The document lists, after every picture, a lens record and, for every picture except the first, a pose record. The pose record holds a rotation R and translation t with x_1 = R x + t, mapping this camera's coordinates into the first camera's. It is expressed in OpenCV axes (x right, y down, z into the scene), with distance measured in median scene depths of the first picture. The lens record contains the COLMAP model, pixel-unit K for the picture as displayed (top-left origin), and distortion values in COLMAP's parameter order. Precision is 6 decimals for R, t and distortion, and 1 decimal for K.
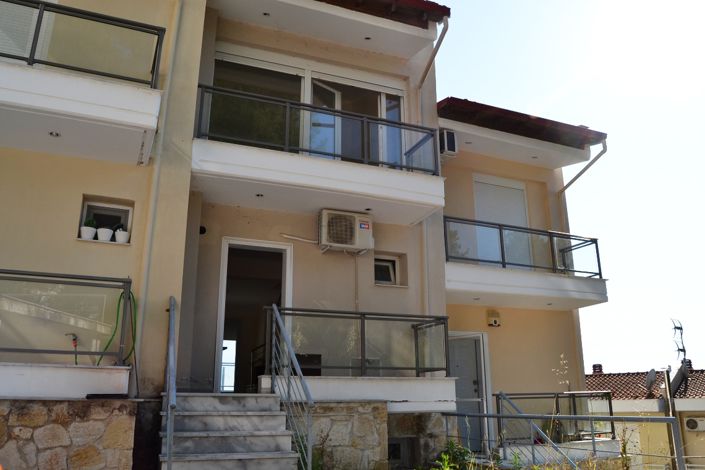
lens RADIAL K [[570.7, 0, 353.1], [0, 570.7, 224.7], [0, 0, 1]] dist [-0.131232, 0.091199]
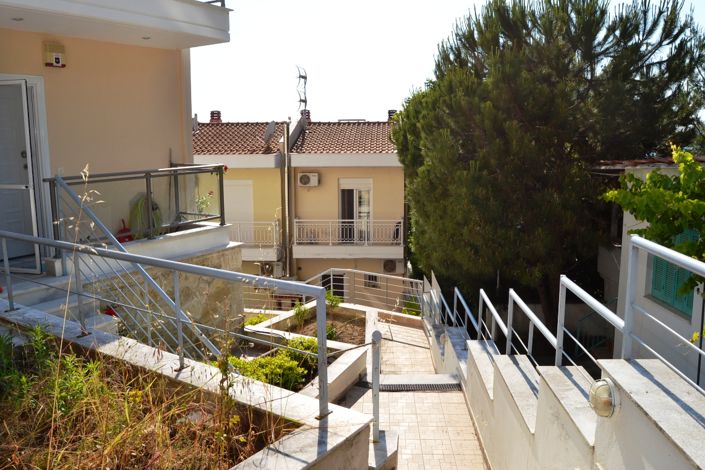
lens RADIAL K [[594.1, 0, 352.5], [0, 594.1, 235.0], [0, 0, 1]] dist [-0.091376, -0.001317]
pose [[0.813032, -0.099533, 0.573649, 0.076718], [-0.171296, 0.900777, 0.399071, 0.020612], [-0.556451, -0.422721, 0.715311, 0.158525]]
